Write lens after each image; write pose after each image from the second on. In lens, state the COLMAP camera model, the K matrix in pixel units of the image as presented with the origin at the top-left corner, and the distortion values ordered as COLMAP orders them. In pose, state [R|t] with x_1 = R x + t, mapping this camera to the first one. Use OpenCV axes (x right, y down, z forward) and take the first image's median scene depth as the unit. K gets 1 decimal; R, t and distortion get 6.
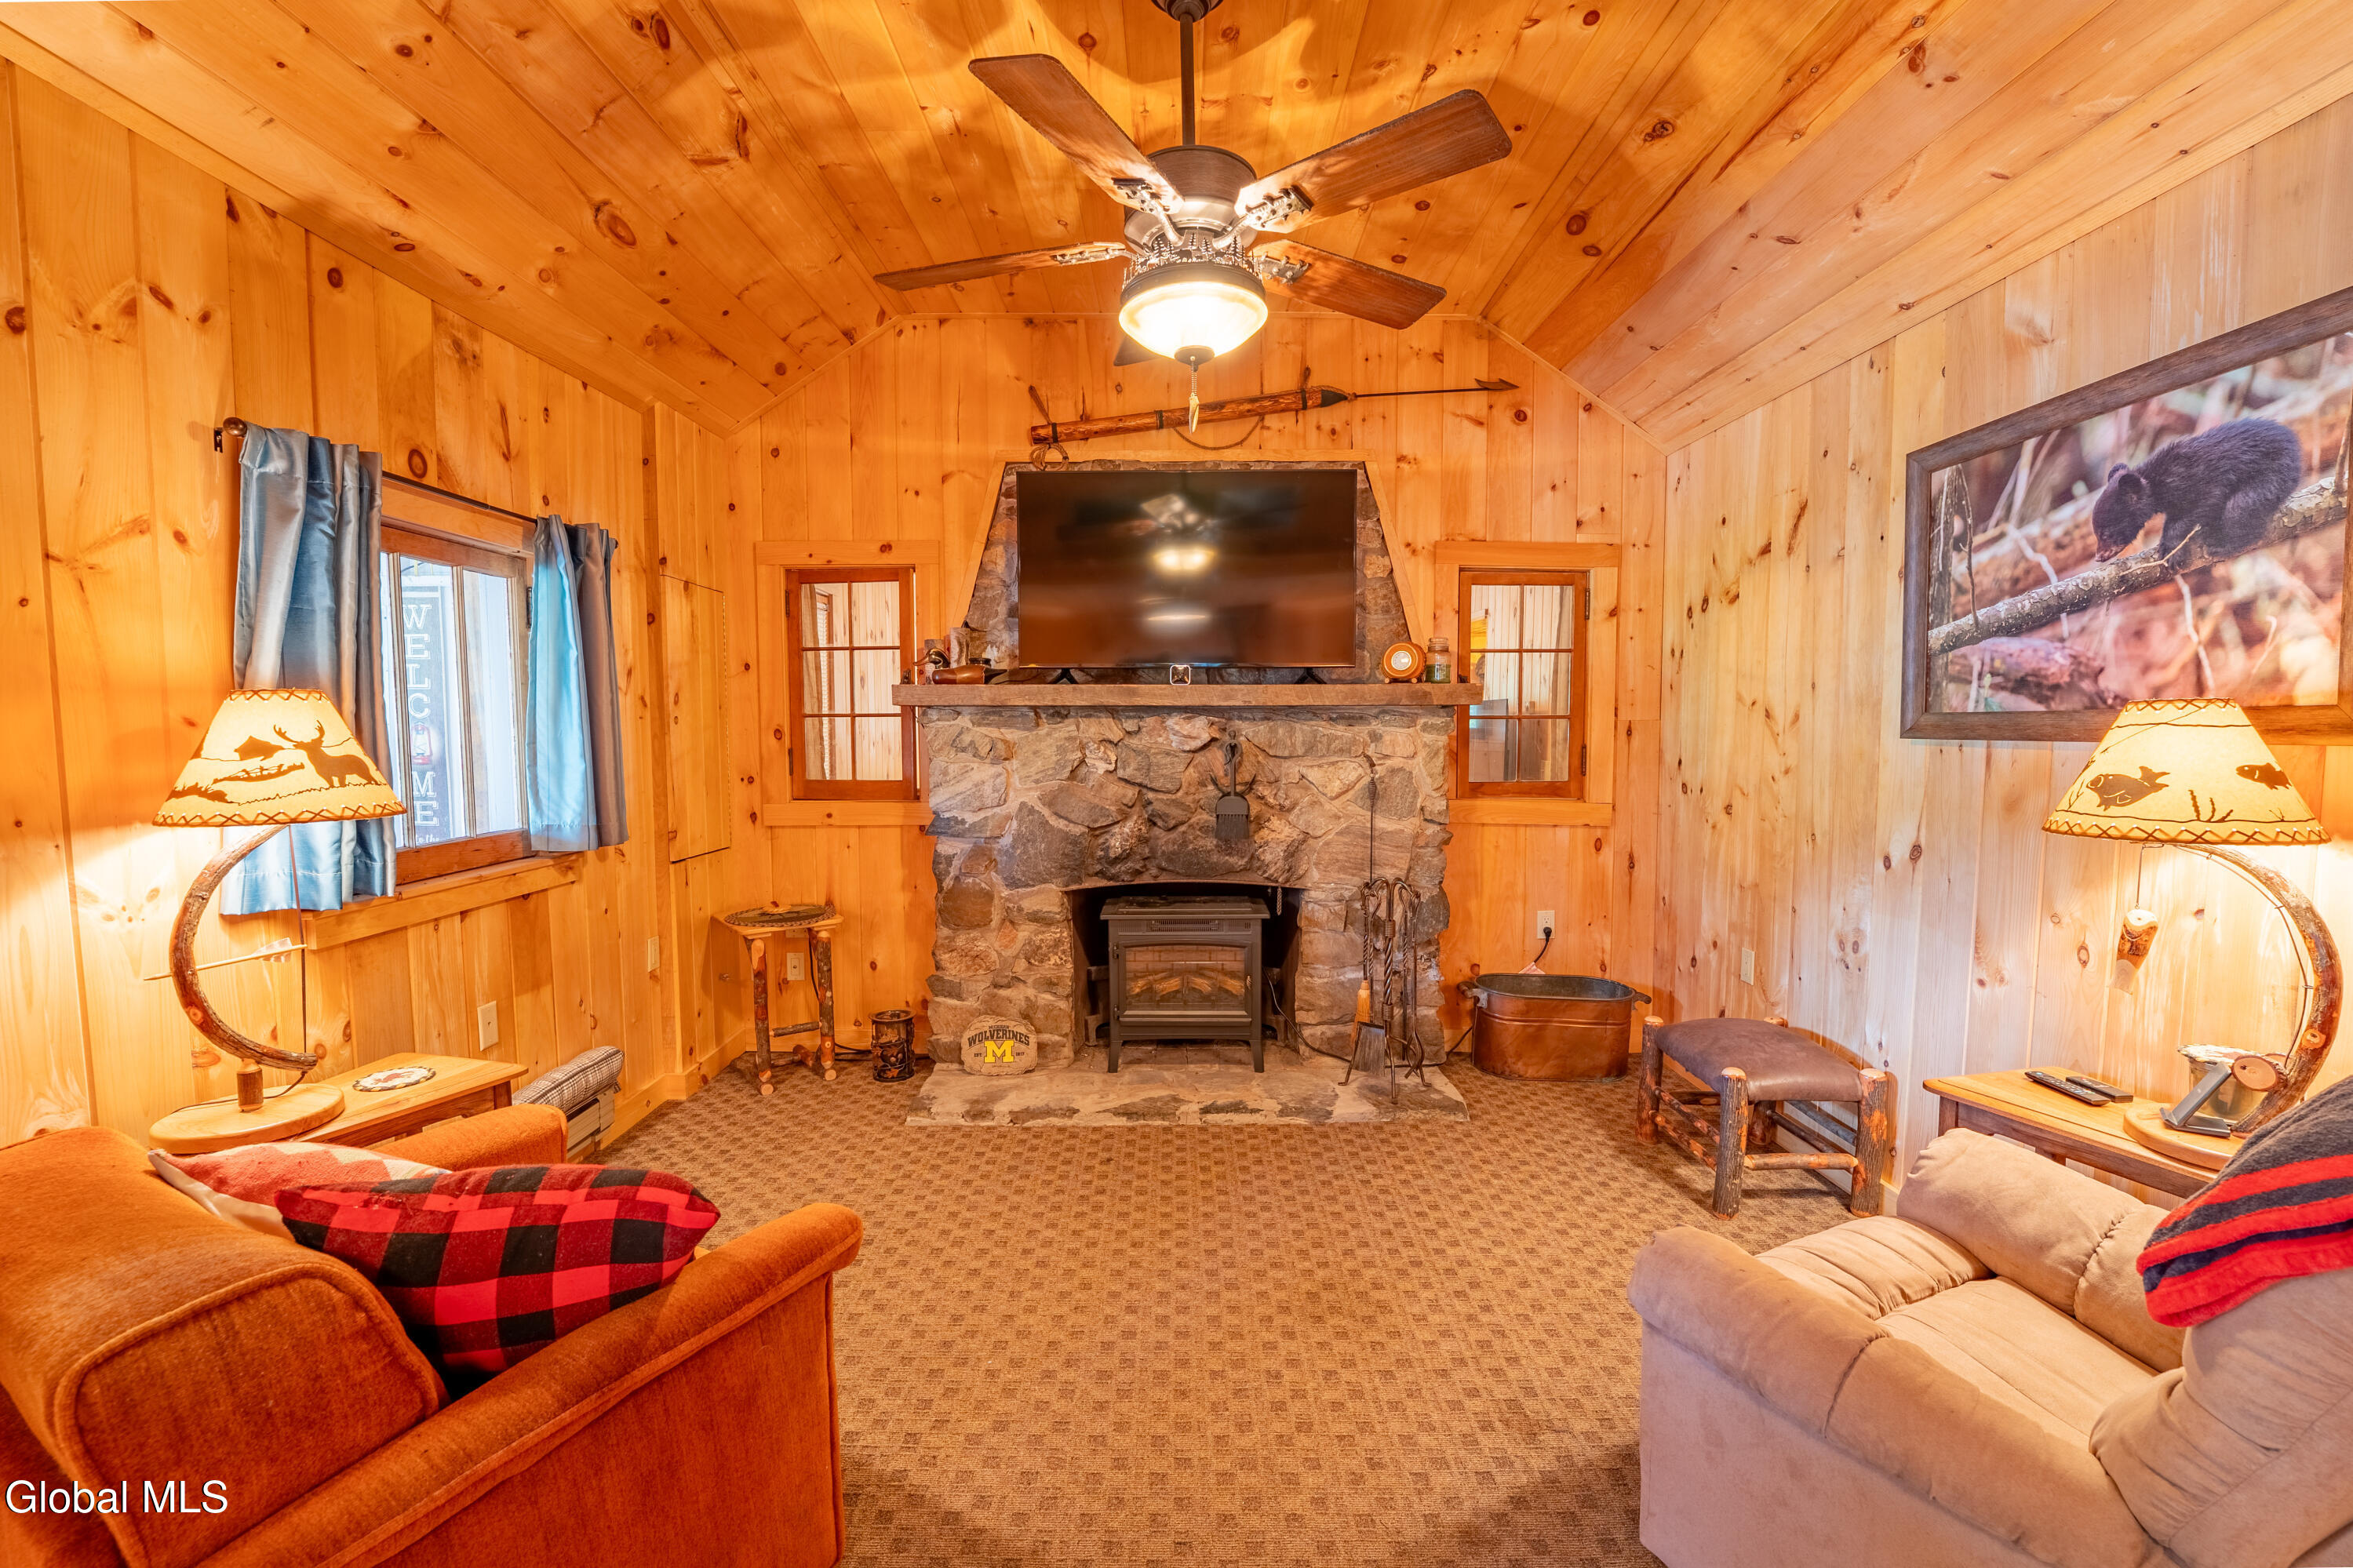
lens RADIAL K [[969.1, 0, 1171.2], [0, 969.1, 787.7], [0, 0, 1]] dist [-0.033061, 0.005385]
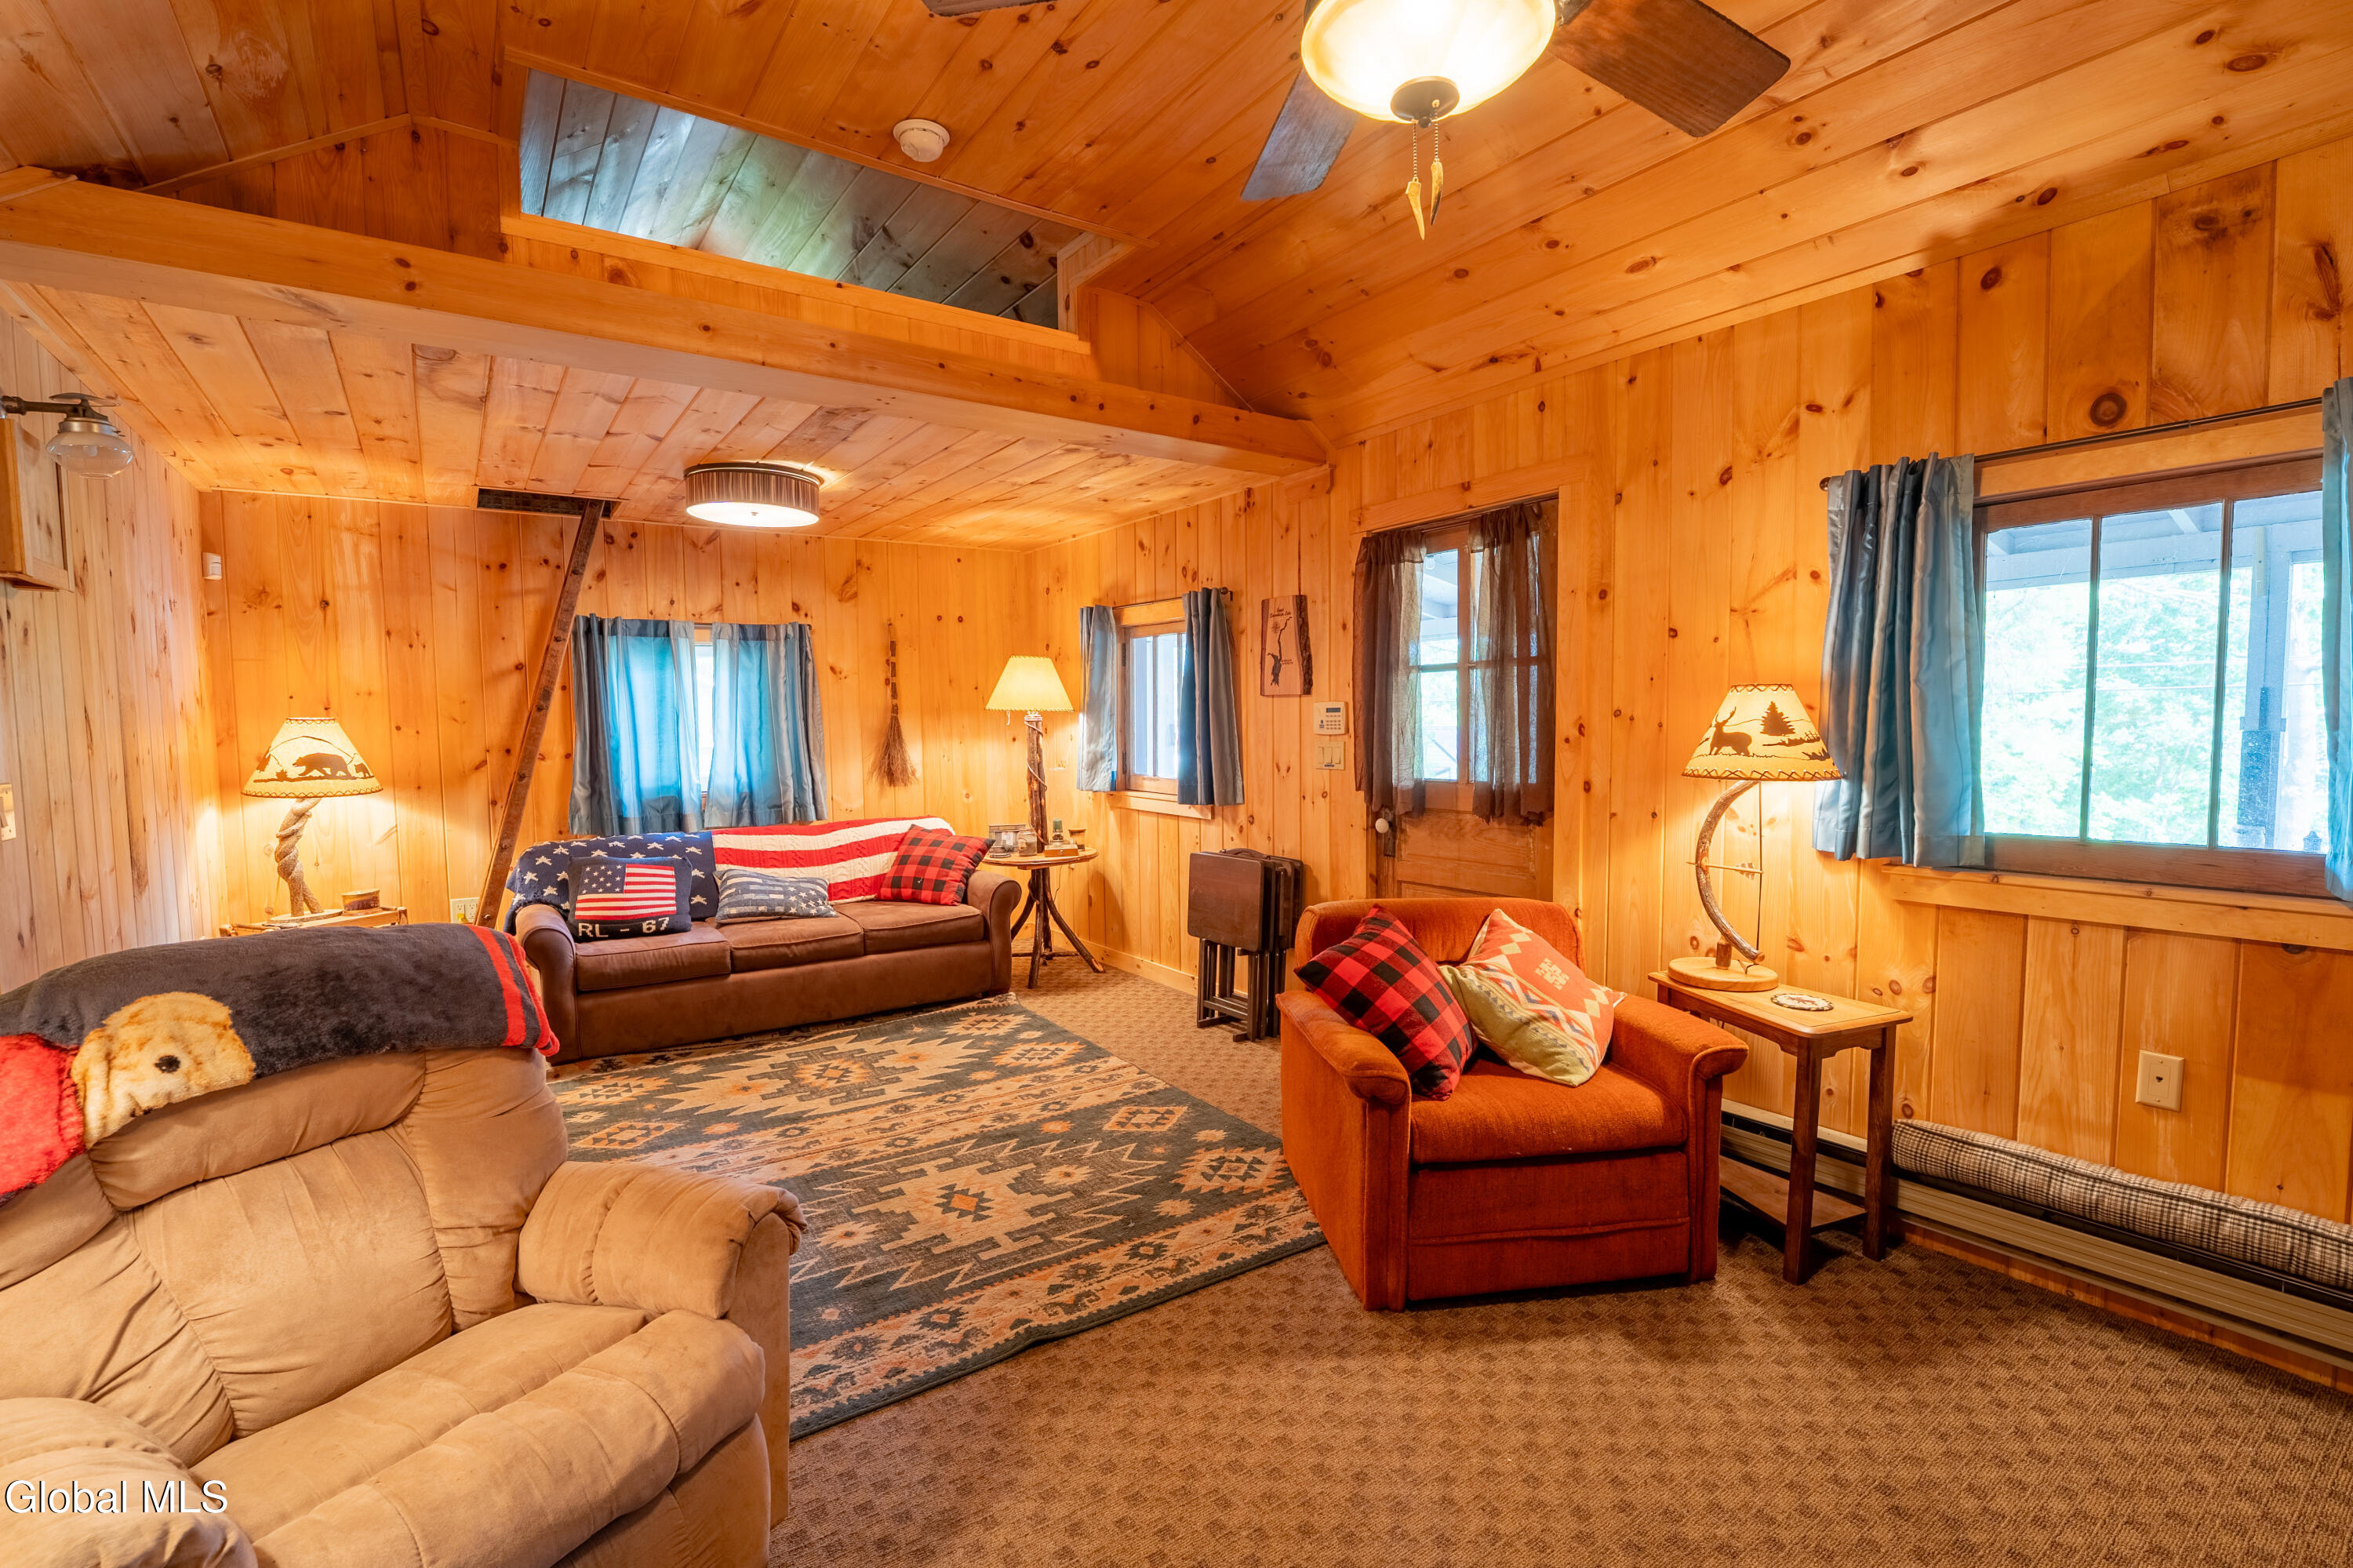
lens RADIAL K [[969.2, 0, 1171.2], [0, 969.2, 787.7], [0, 0, 1]] dist [-0.033061, 0.005385]
pose [[-0.798004, 0.045412, -0.600939, 0.580241], [-0.030650, 0.992808, 0.115726, -0.086174], [0.601872, 0.110769, -0.790873, 1.575207]]
